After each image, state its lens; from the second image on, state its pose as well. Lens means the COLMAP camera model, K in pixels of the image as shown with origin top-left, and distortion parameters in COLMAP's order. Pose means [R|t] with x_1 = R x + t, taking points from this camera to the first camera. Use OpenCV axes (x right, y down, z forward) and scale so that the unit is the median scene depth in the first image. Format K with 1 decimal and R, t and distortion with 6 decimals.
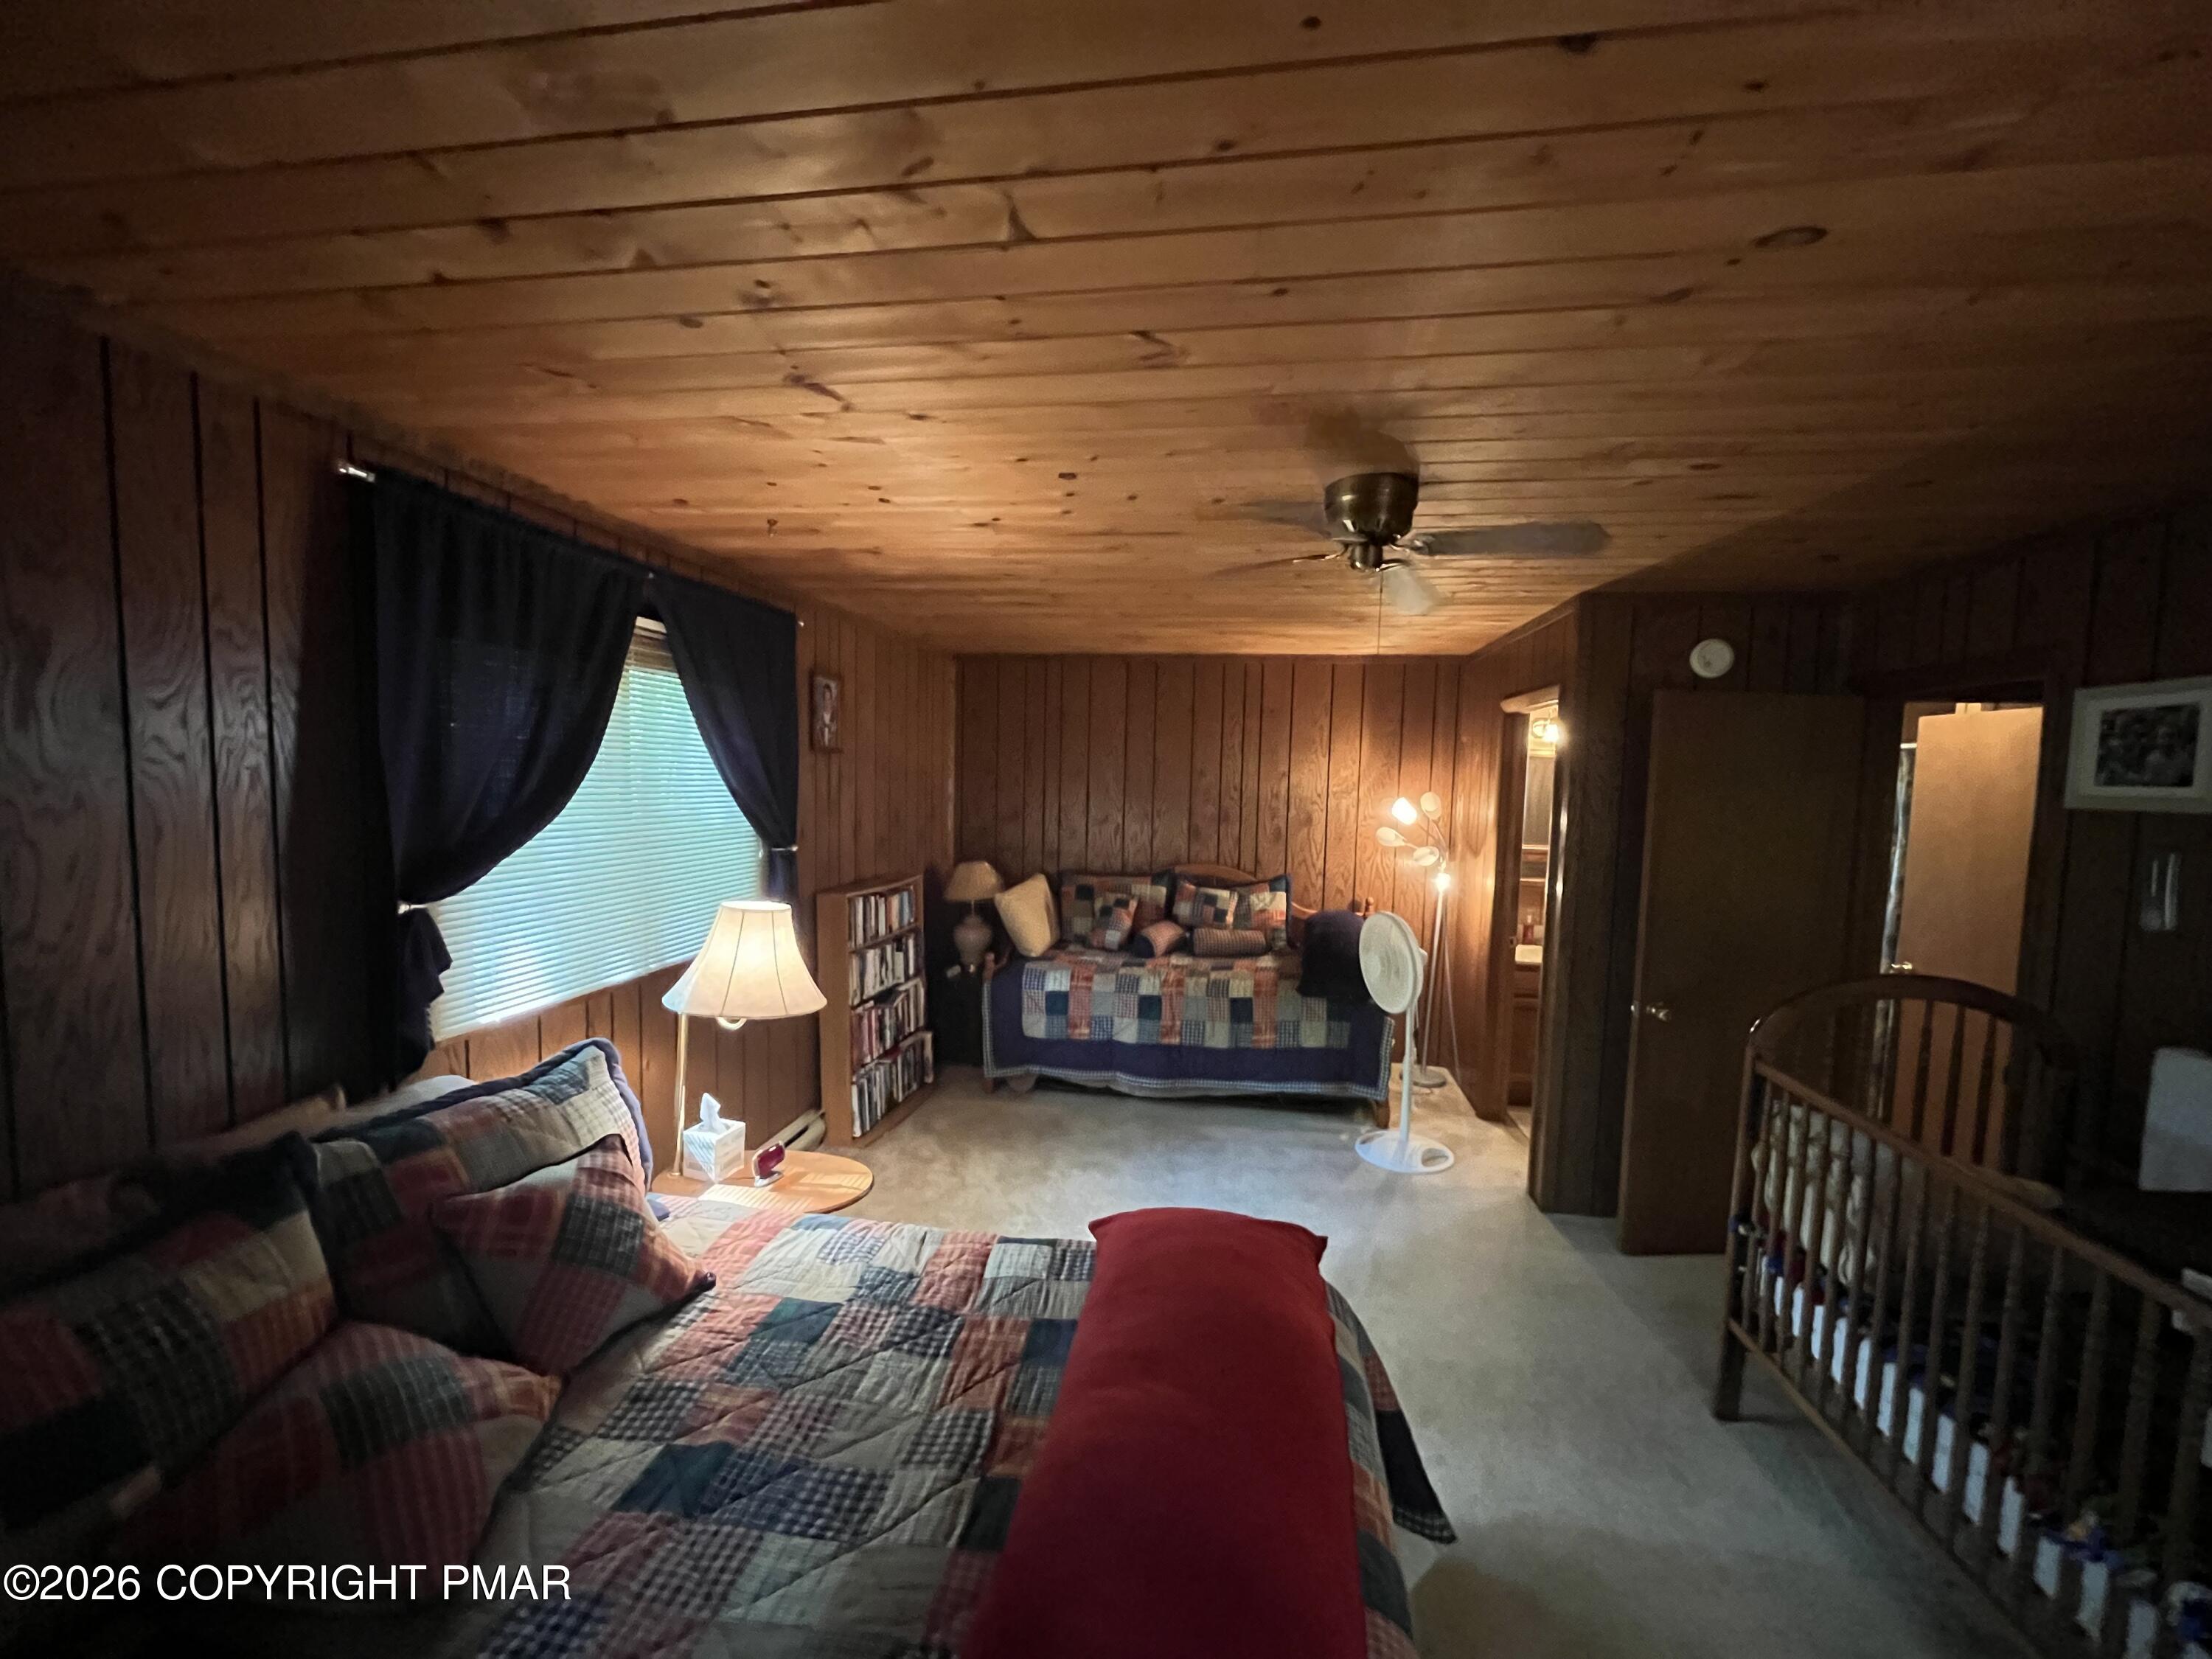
lens RADIAL K [[894.9, 0, 1107.9], [0, 894.9, 843.1], [0, 0, 1]] dist [-0.001414, 0.000032]
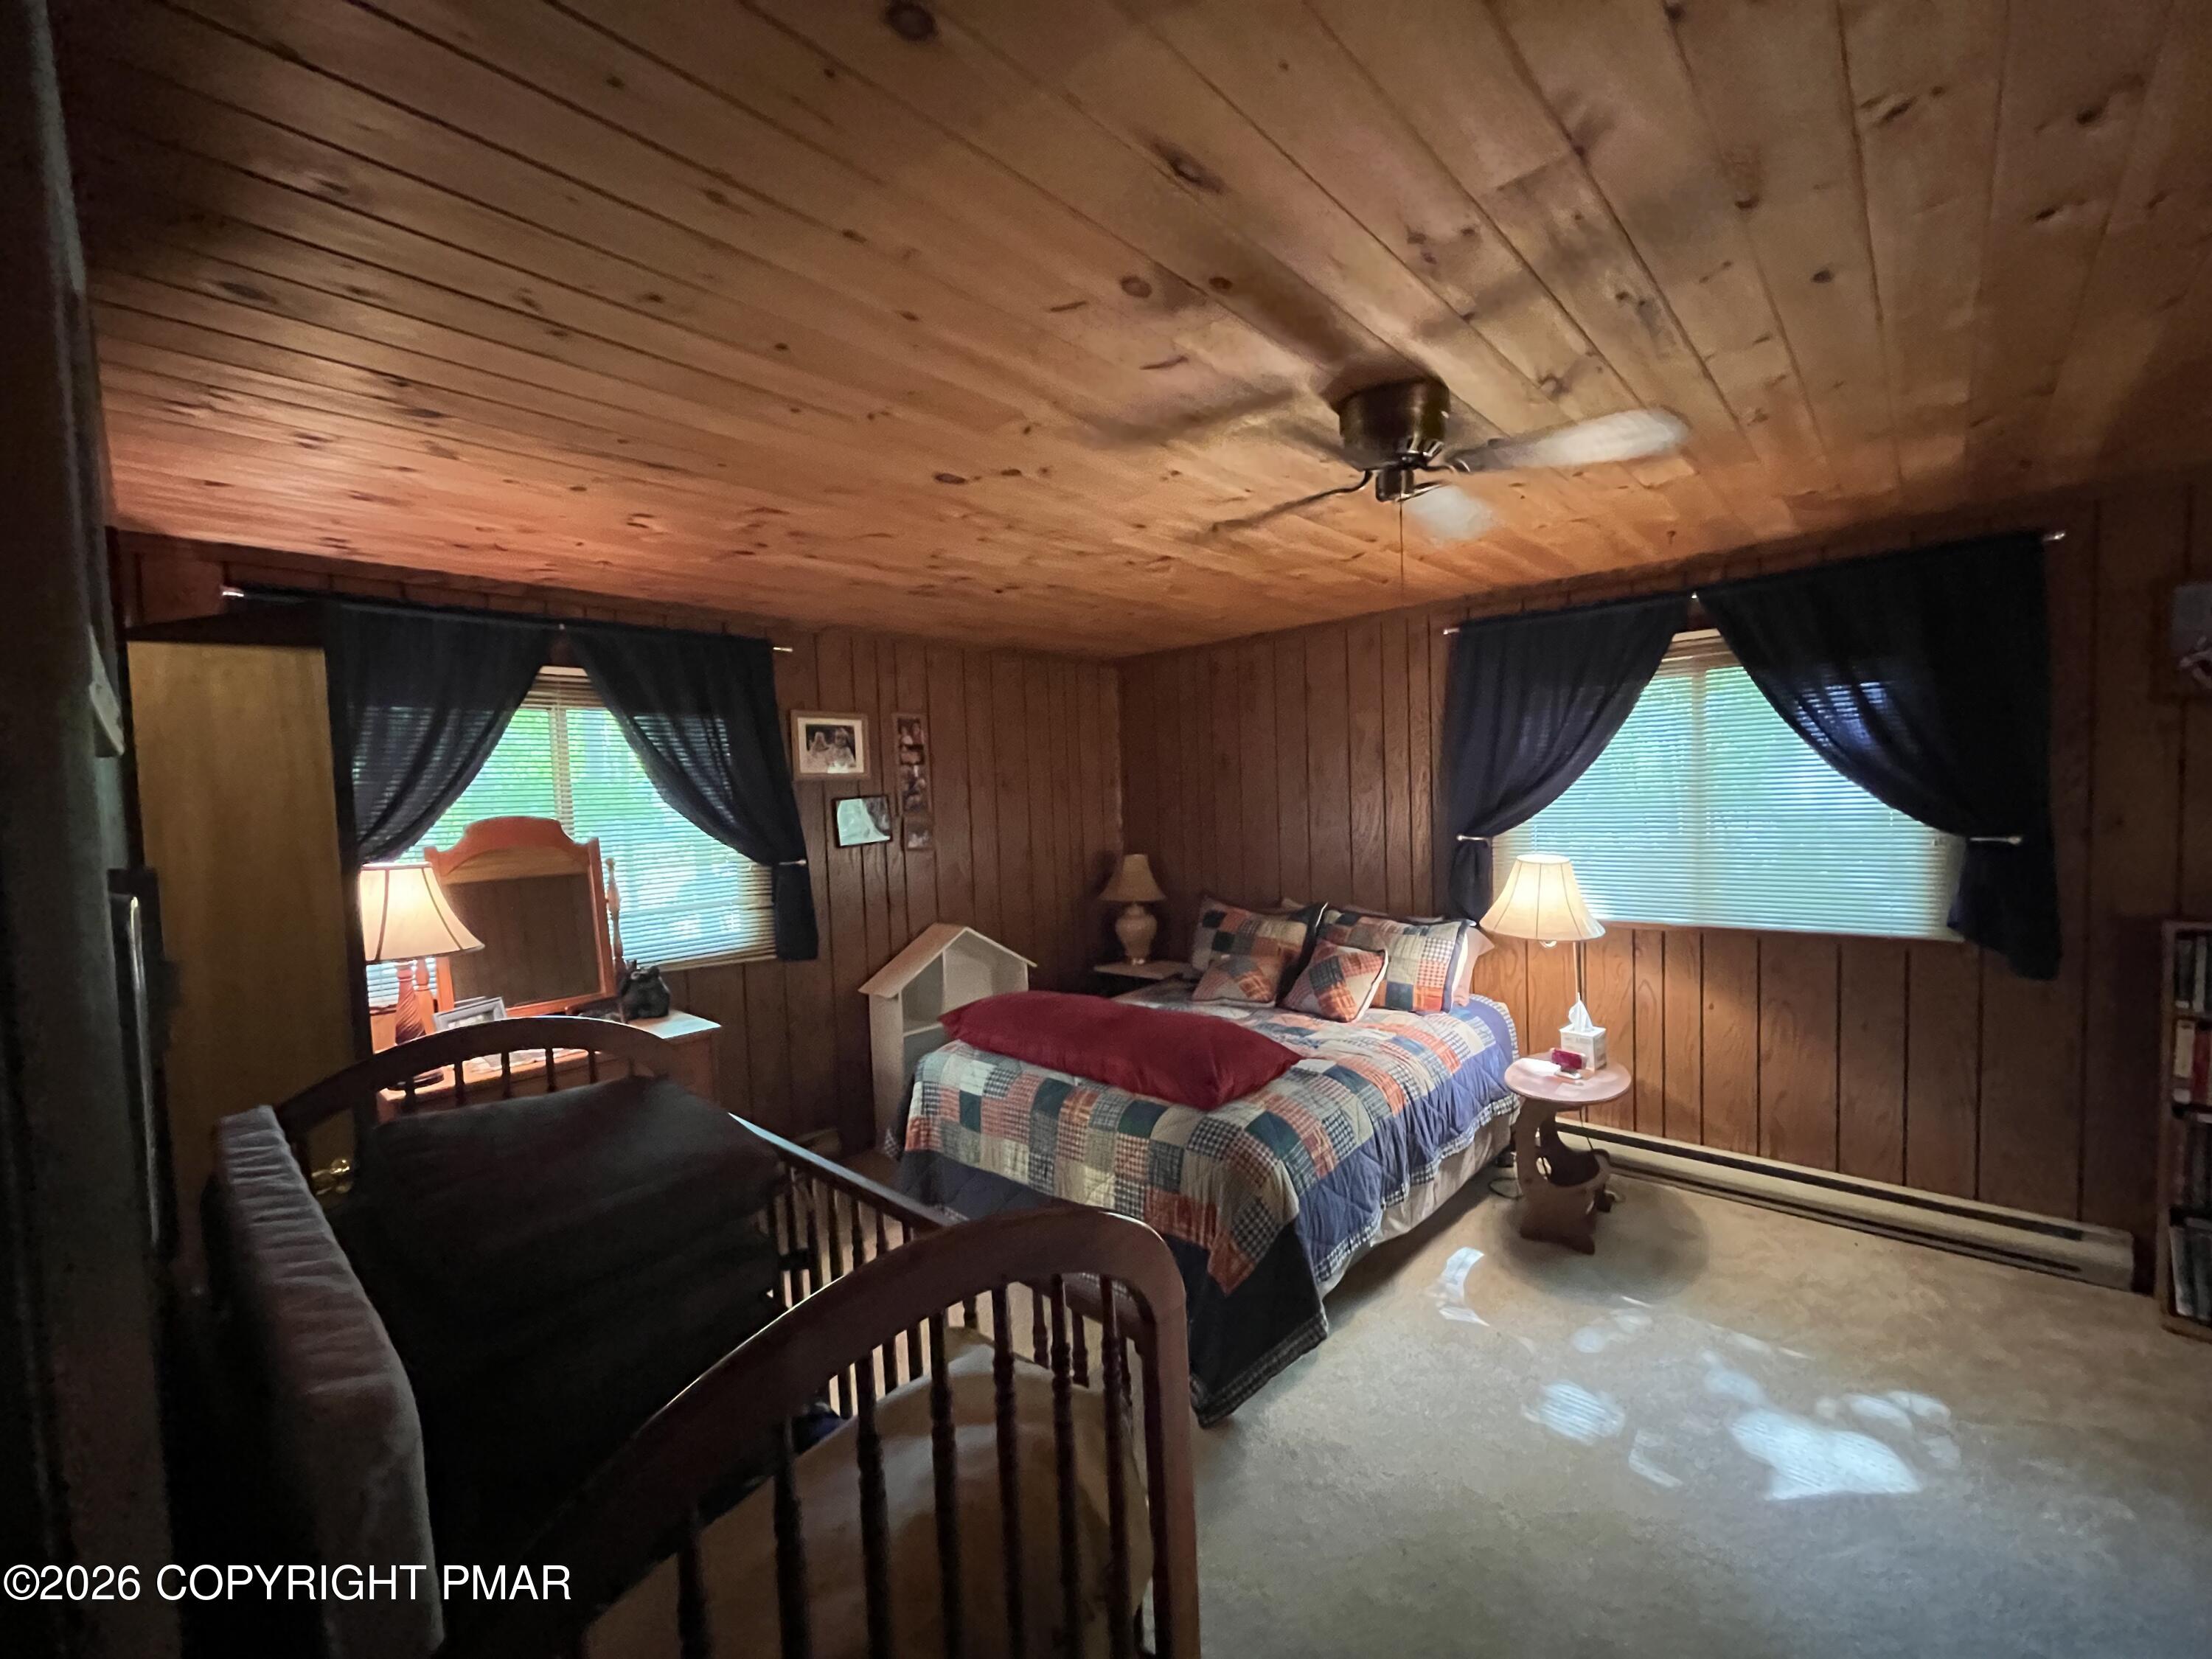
lens RADIAL K [[894.9, 0, 1107.9], [0, 894.9, 843.1], [0, 0, 1]] dist [-0.001414, 0.000032]
pose [[-0.555712, 0.040968, -0.830365, 1.220750], [-0.042849, 0.996046, 0.077819, -0.033815], [0.830270, 0.078825, -0.551760, 1.328620]]
